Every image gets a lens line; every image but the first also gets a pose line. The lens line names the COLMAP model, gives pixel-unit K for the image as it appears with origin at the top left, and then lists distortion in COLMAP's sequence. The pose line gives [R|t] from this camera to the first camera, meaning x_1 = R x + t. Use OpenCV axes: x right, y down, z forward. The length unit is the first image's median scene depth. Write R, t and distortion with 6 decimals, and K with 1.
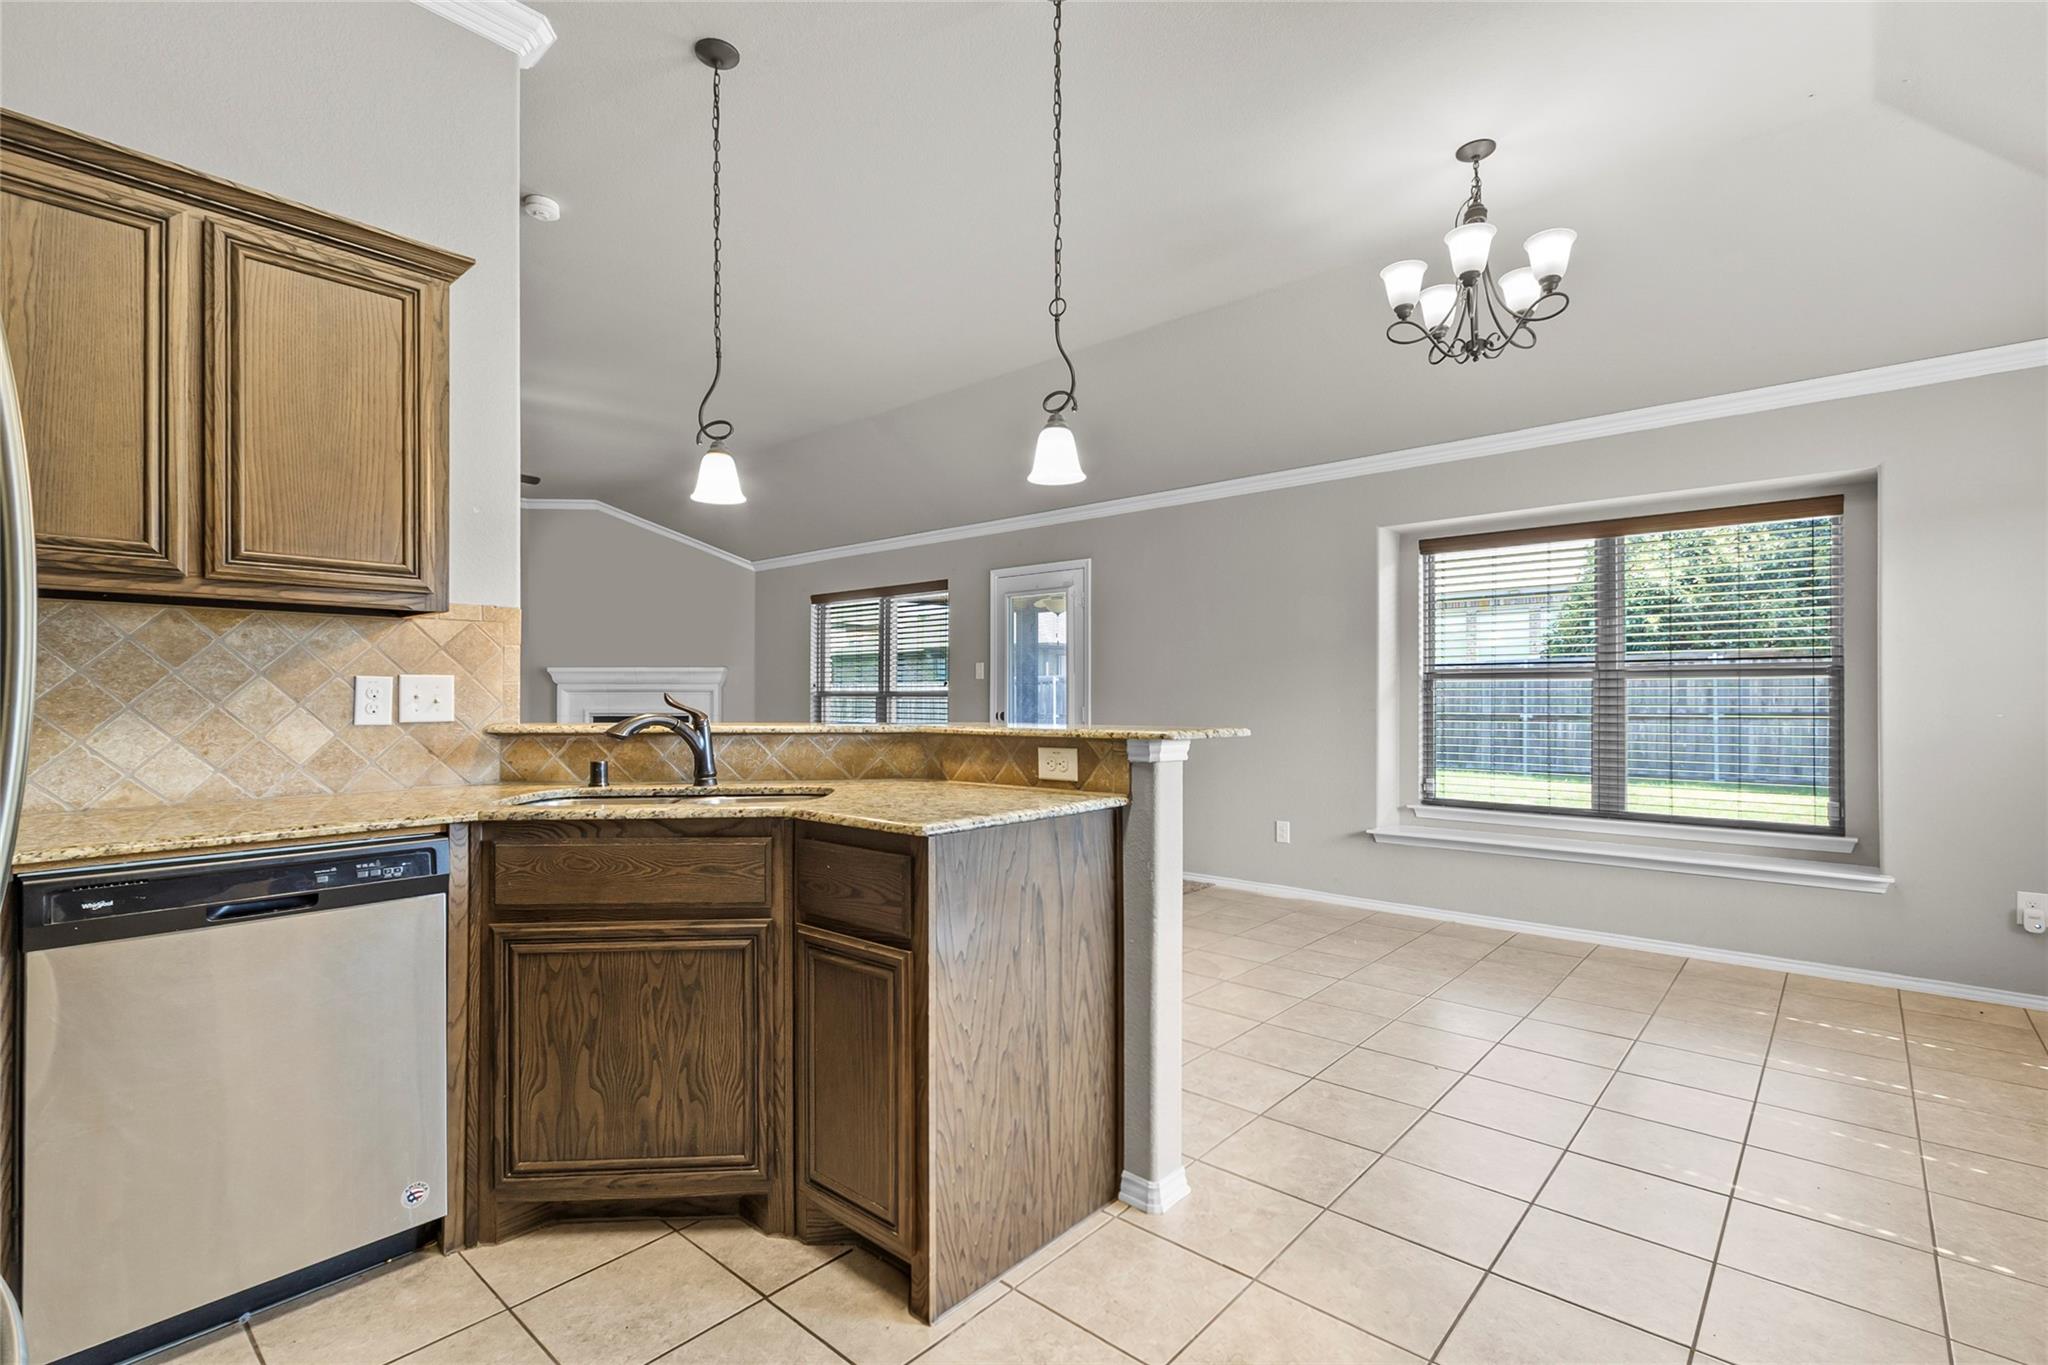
lens RADIAL K [[942.1, 0, 1025.1], [0, 942.1, 690.0], [0, 0, 1]] dist [0.009789, -0.001950]
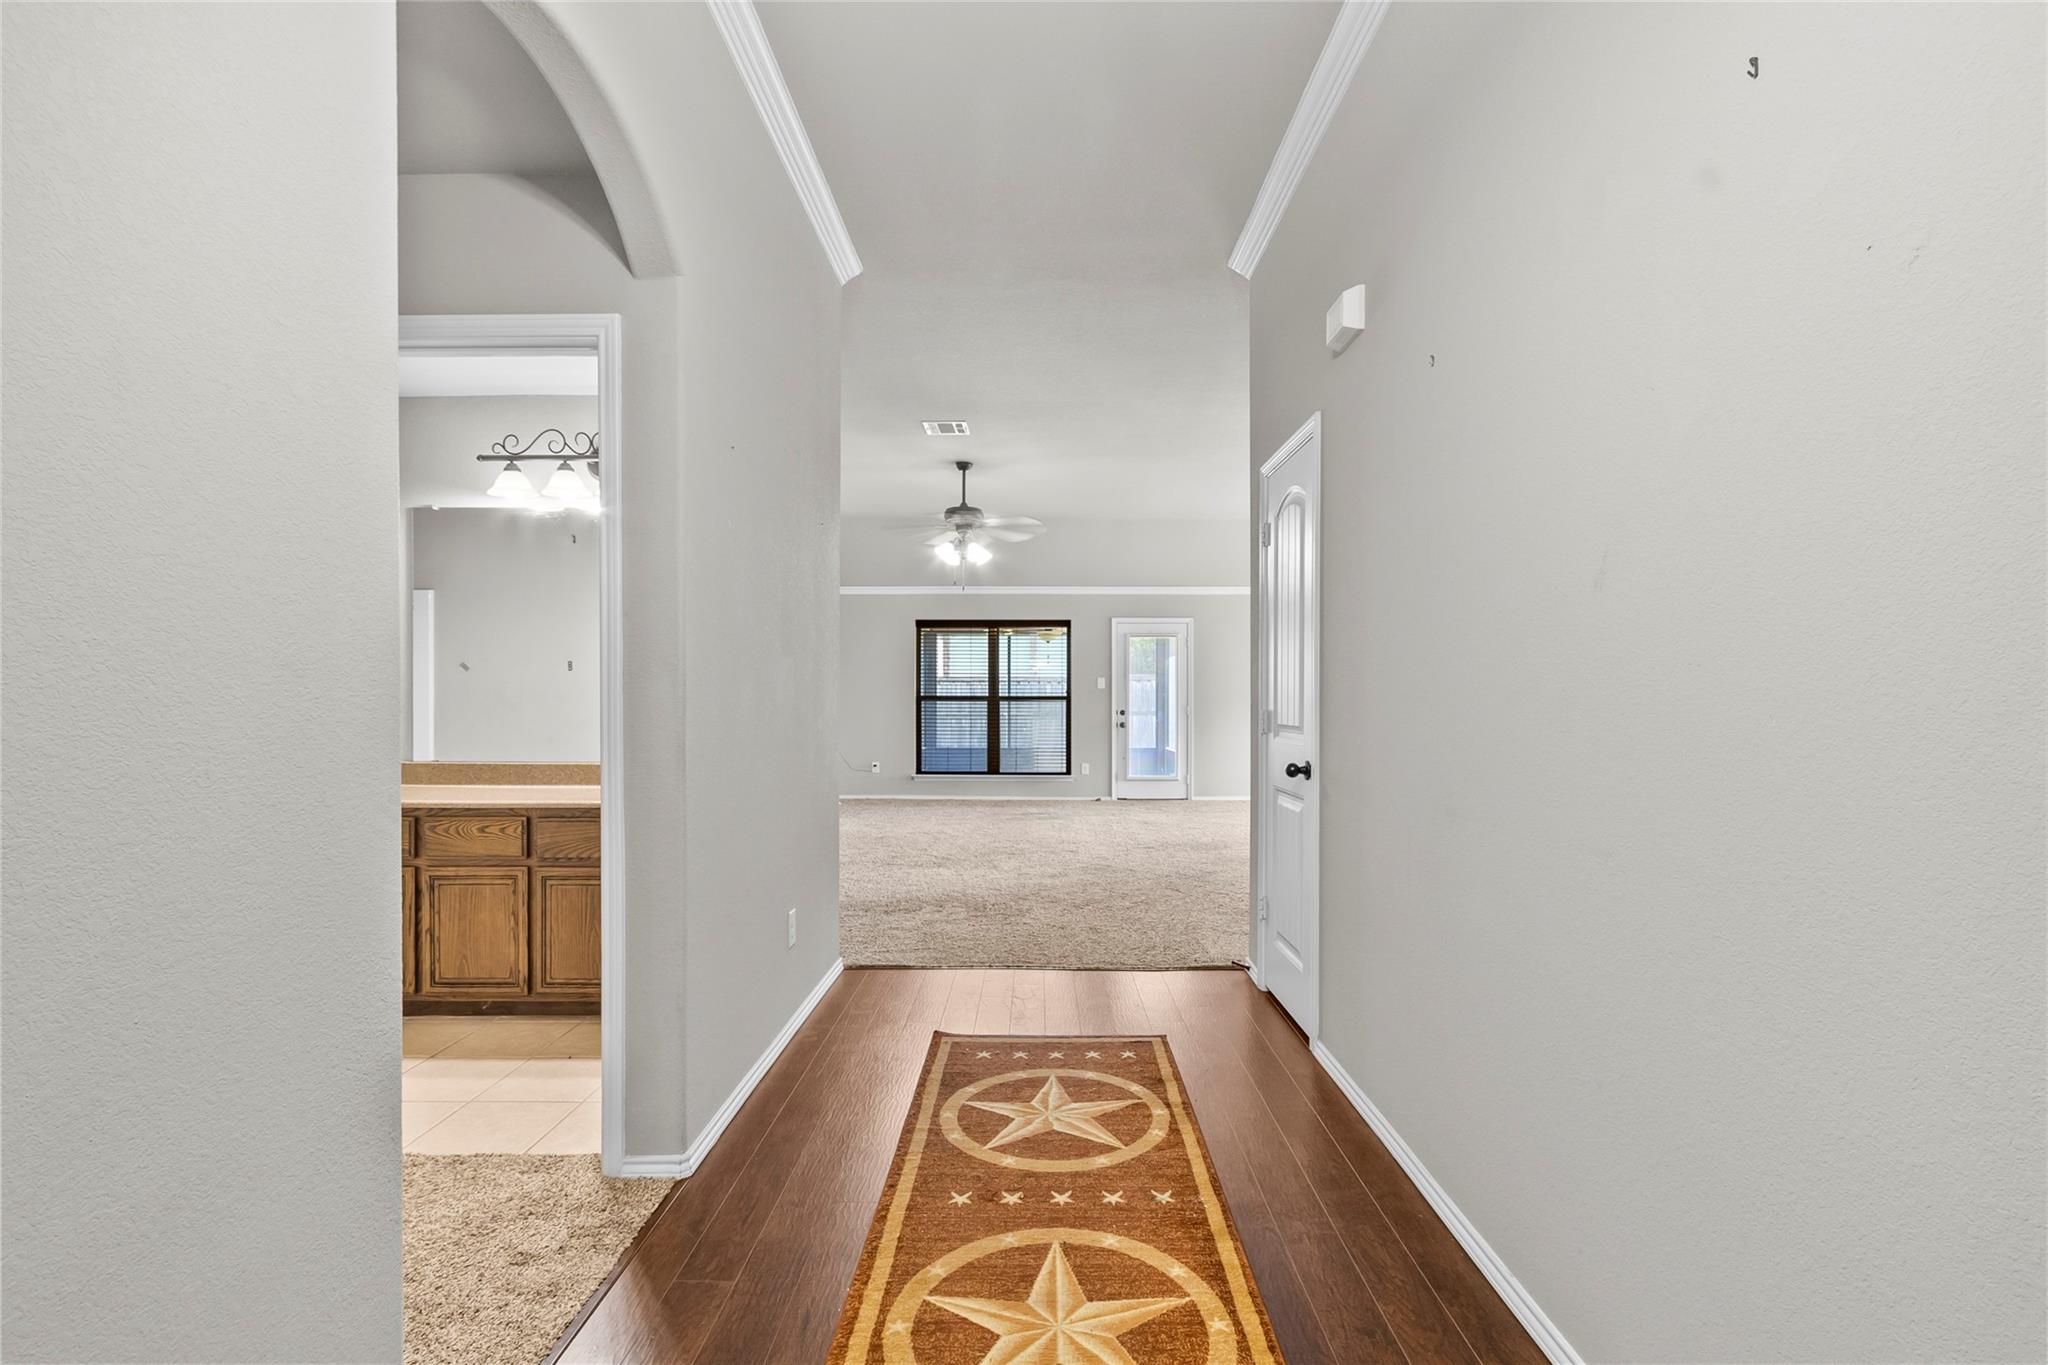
lens RADIAL K [[942.1, 0, 1025.1], [0, 942.1, 690.0], [0, 0, 1]] dist [0.009789, -0.001950]
pose [[0.764875, 0.007399, 0.644136, -1.057706], [-0.001204, 0.999949, -0.010056, 0.005819], [-0.644177, 0.006916, 0.764845, -0.080279]]
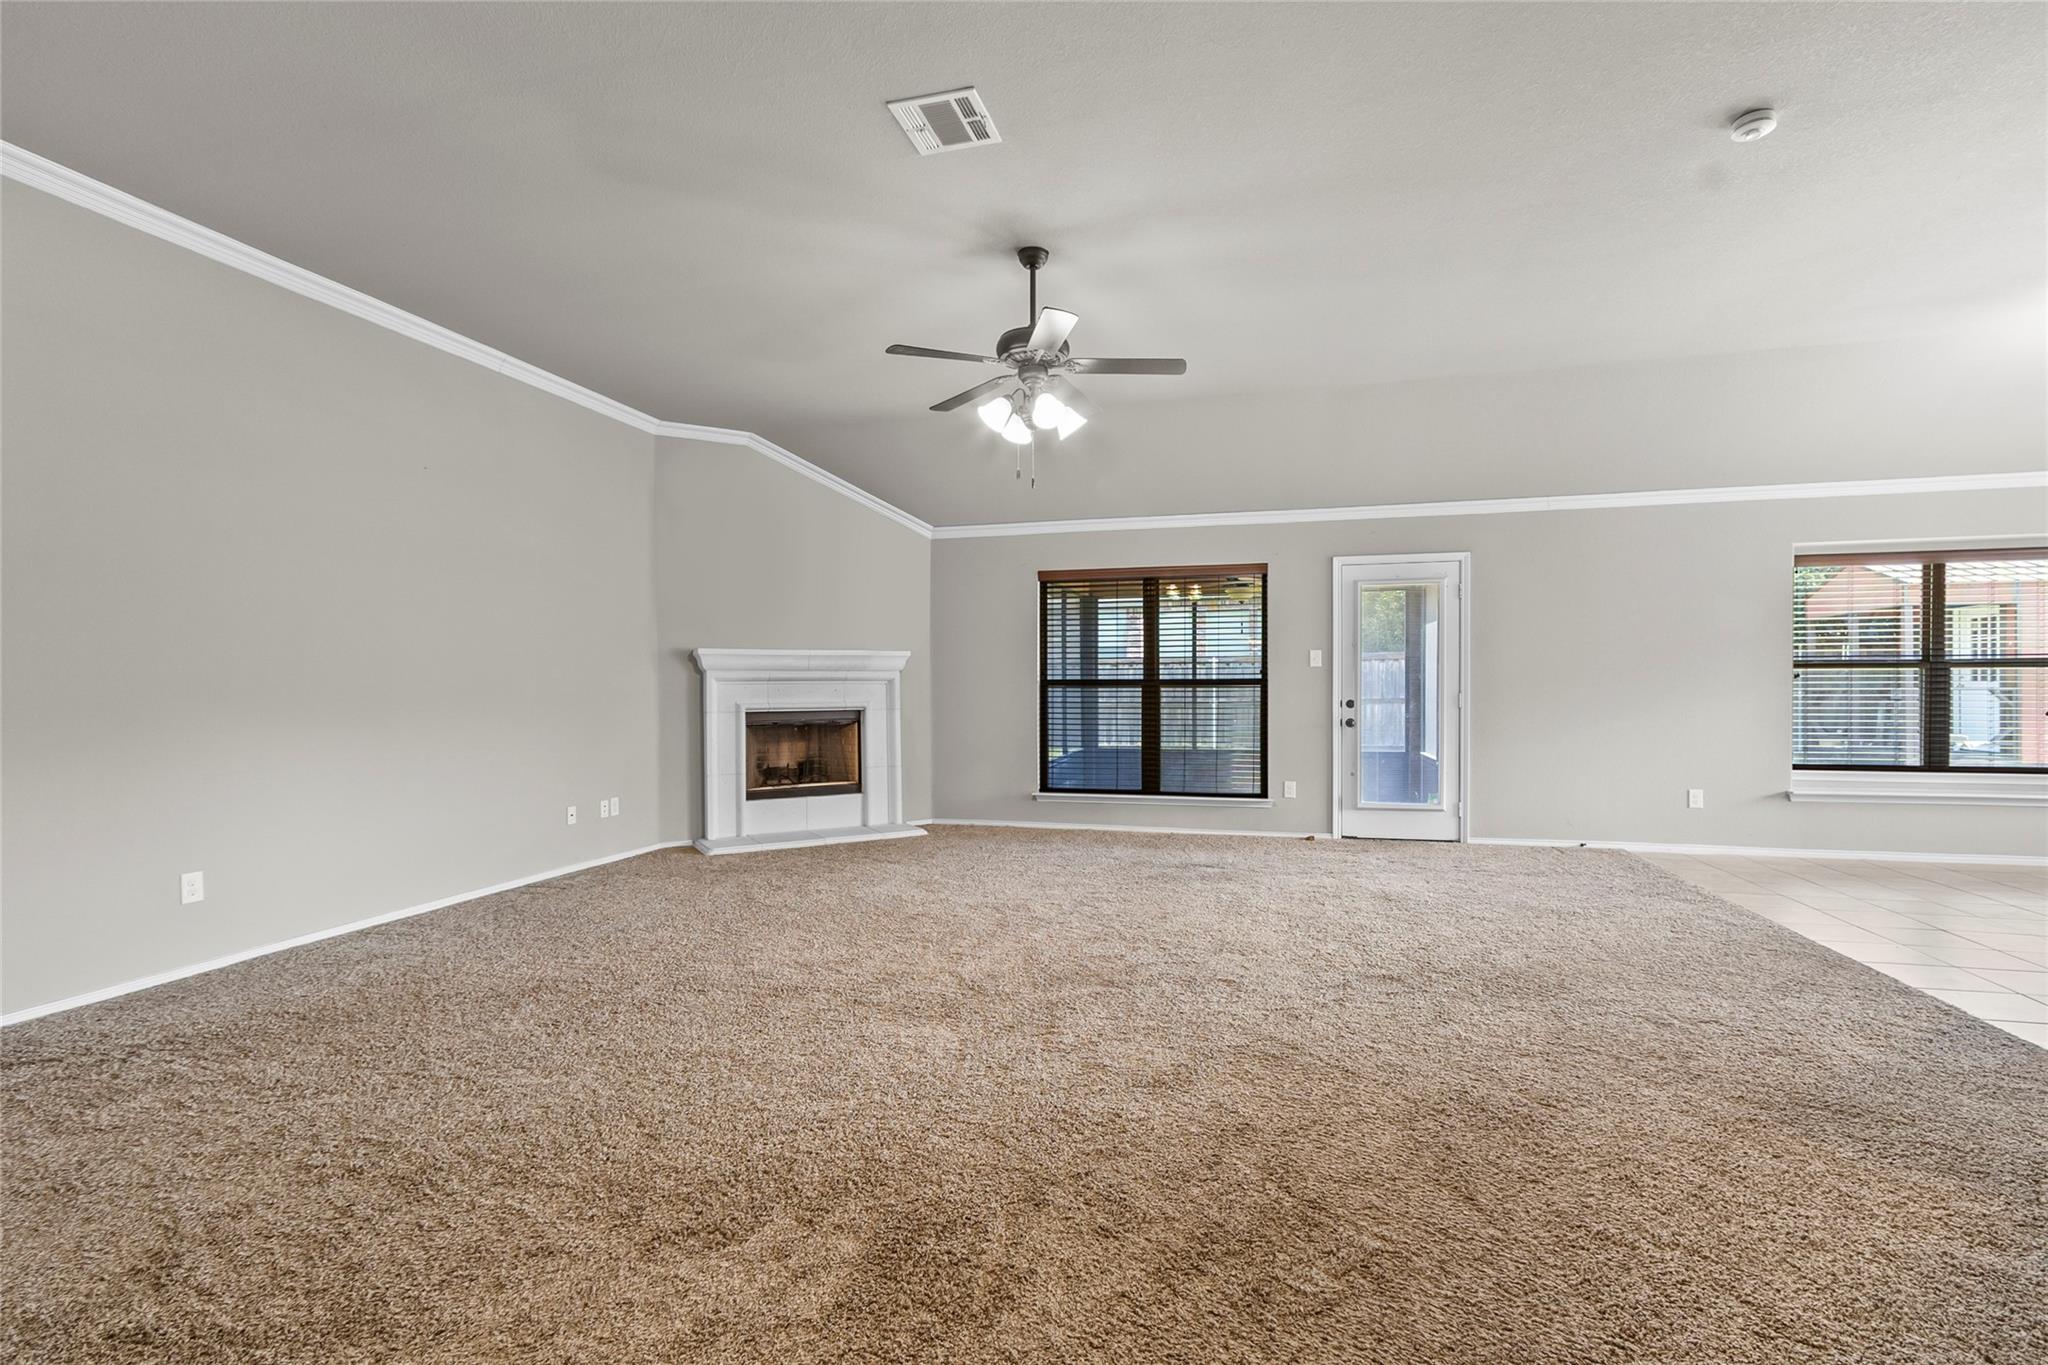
lens RADIAL K [[942.1, 0, 1025.1], [0, 942.1, 690.0], [0, 0, 1]] dist [0.009789, -0.001950]
pose [[0.898155, -0.003790, 0.439663, -0.714438], [0.001619, 0.999985, 0.005312, 0.006644], [-0.439676, -0.004059, 0.898147, 0.229888]]
